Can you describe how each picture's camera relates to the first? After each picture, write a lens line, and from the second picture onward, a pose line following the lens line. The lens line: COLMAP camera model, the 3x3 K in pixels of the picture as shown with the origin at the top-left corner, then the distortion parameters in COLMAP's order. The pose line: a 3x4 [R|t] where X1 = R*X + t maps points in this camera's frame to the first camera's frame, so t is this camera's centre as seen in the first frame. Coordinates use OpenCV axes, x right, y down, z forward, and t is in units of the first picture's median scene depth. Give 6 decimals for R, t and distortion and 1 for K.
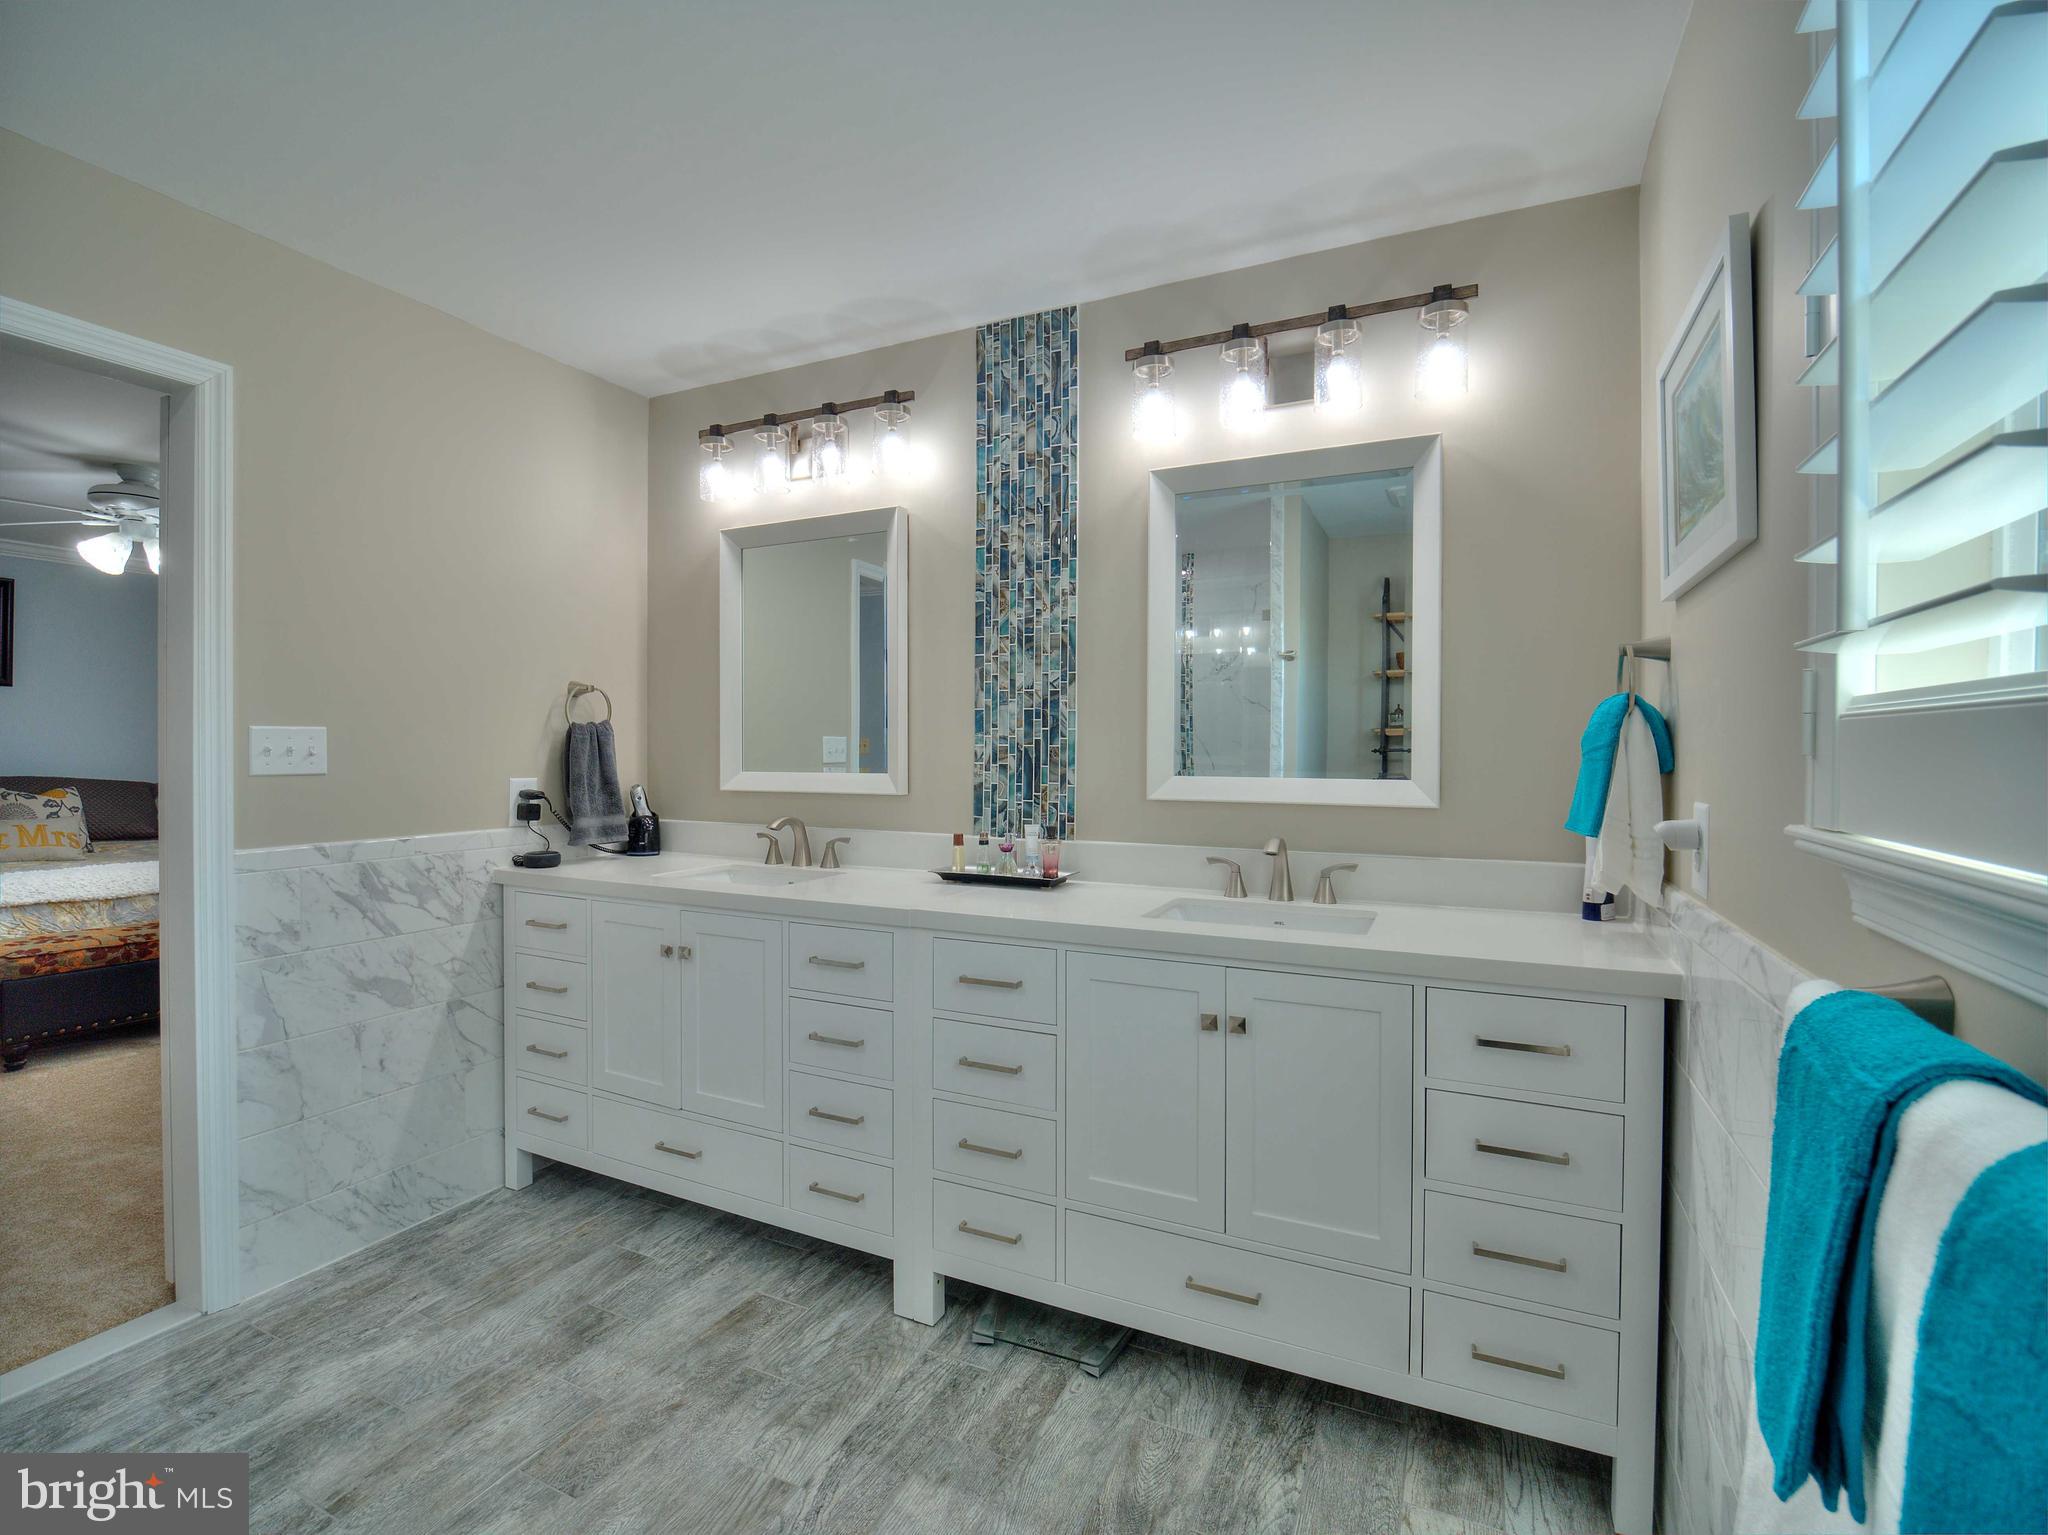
lens RADIAL K [[939.0, 0, 1032.4], [0, 939.0, 761.9], [0, 0, 1]] dist [-0.009857, -0.000959]
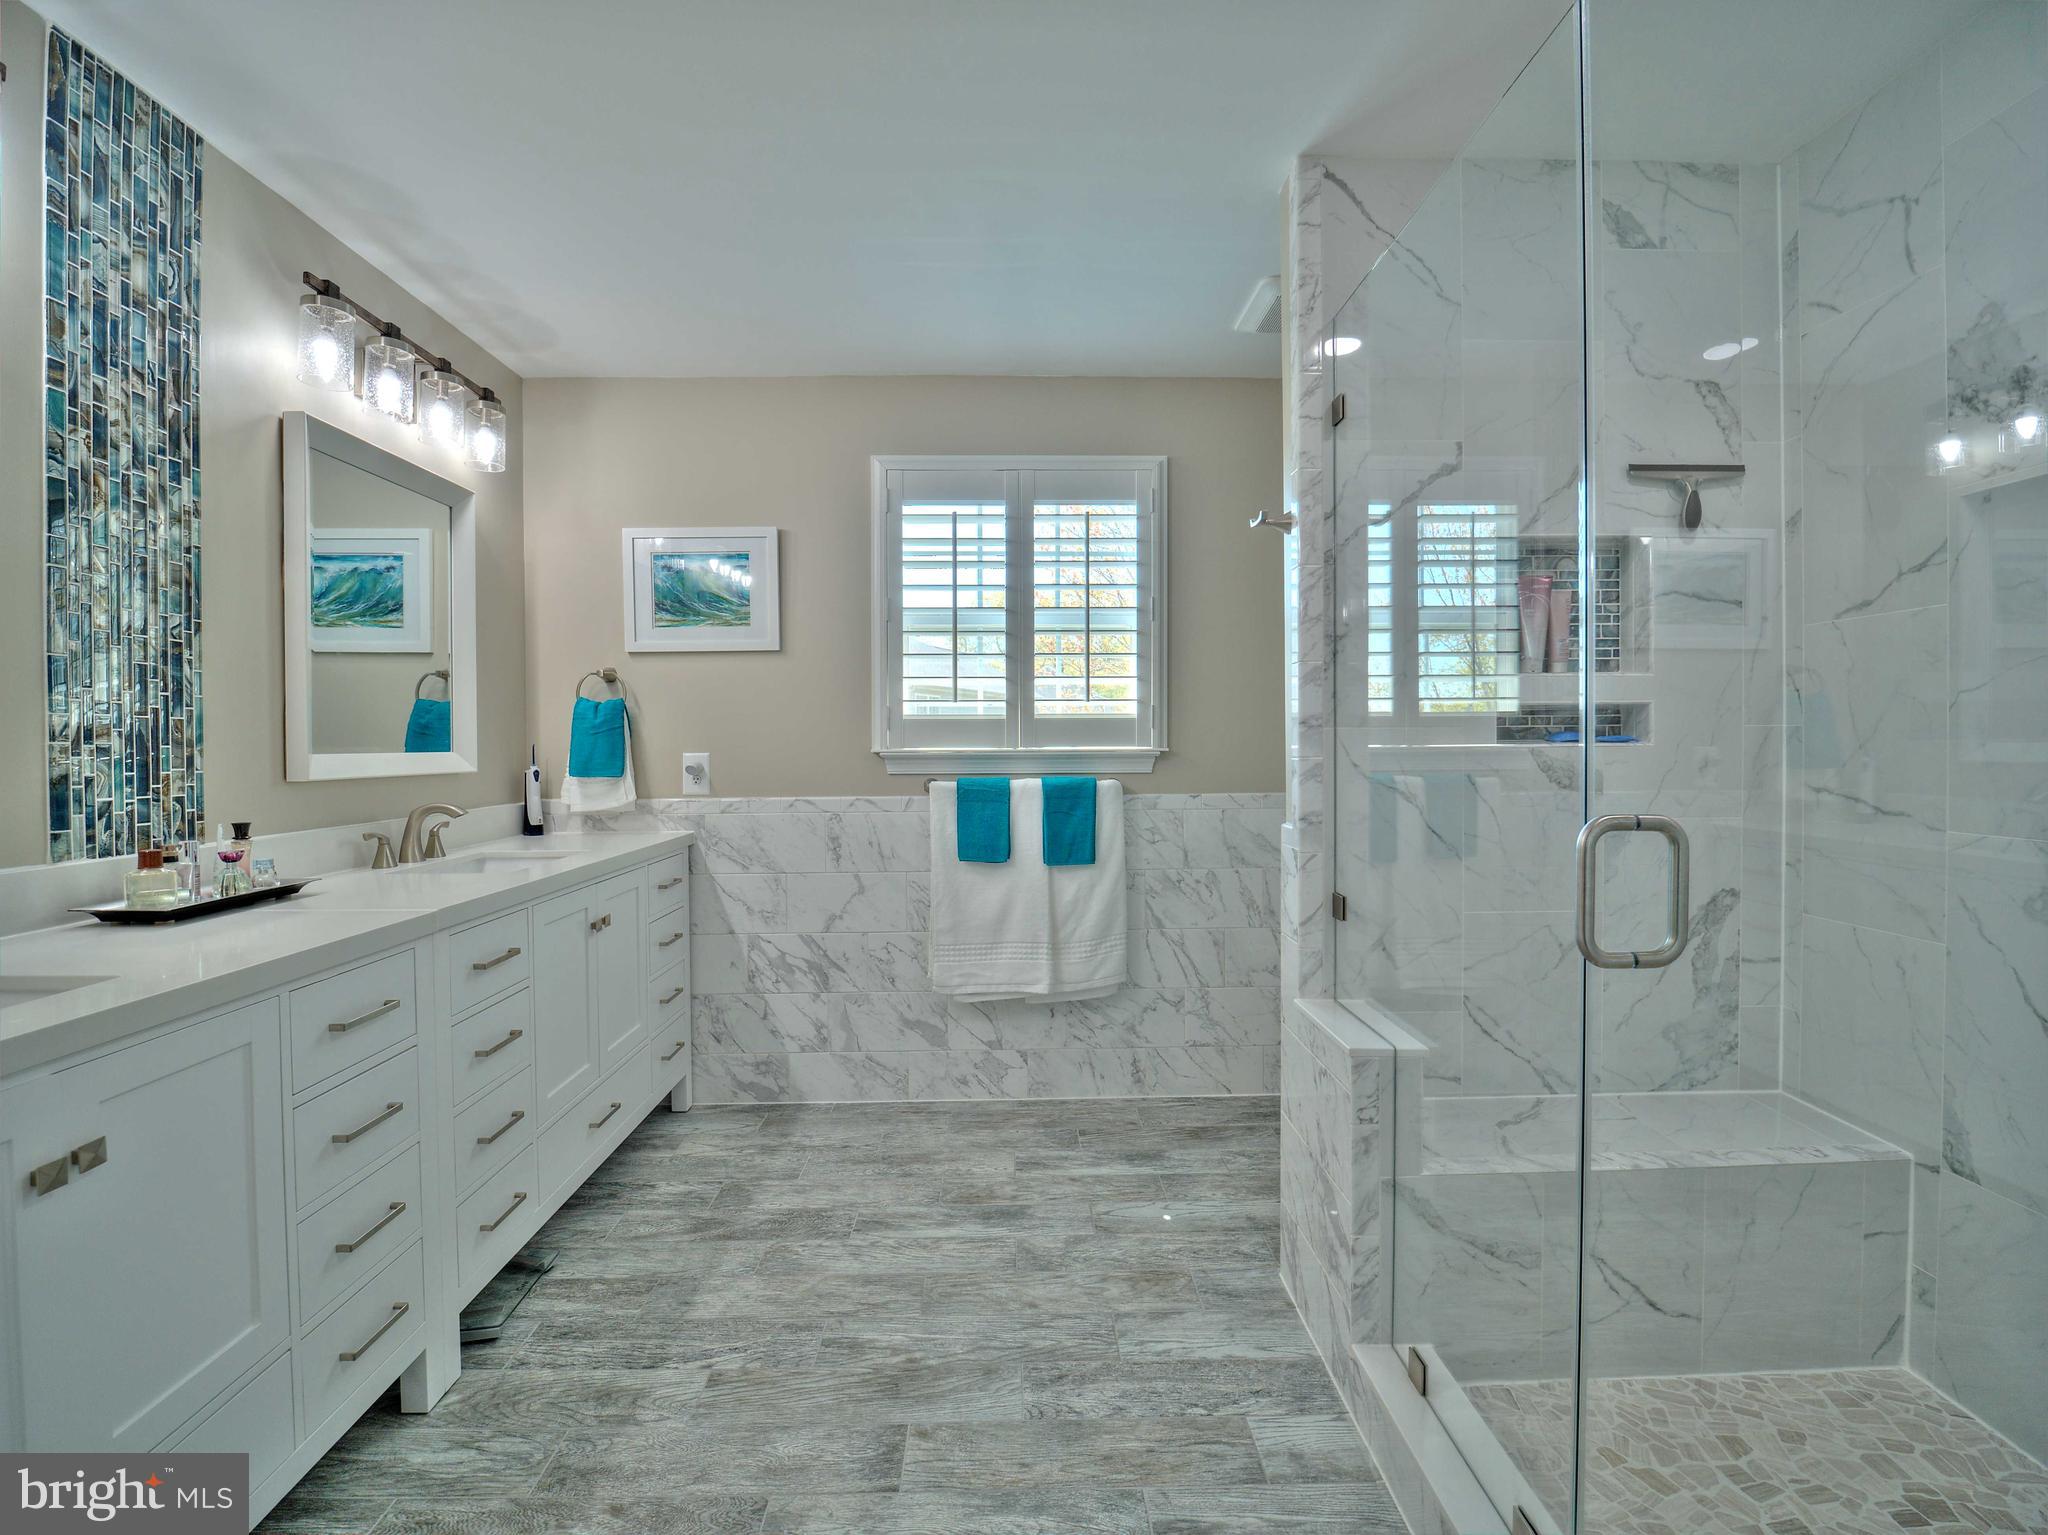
lens RADIAL K [[939.0, 0, 1024.6], [0, 939.0, 755.2], [0, 0, 1]] dist [-0.009857, -0.000959]
pose [[-0.452602, -0.016809, 0.891554, -0.909926], [0.010909, 0.999643, 0.024385, 0.001328], [-0.891646, 0.020762, -0.452257, 0.738199]]
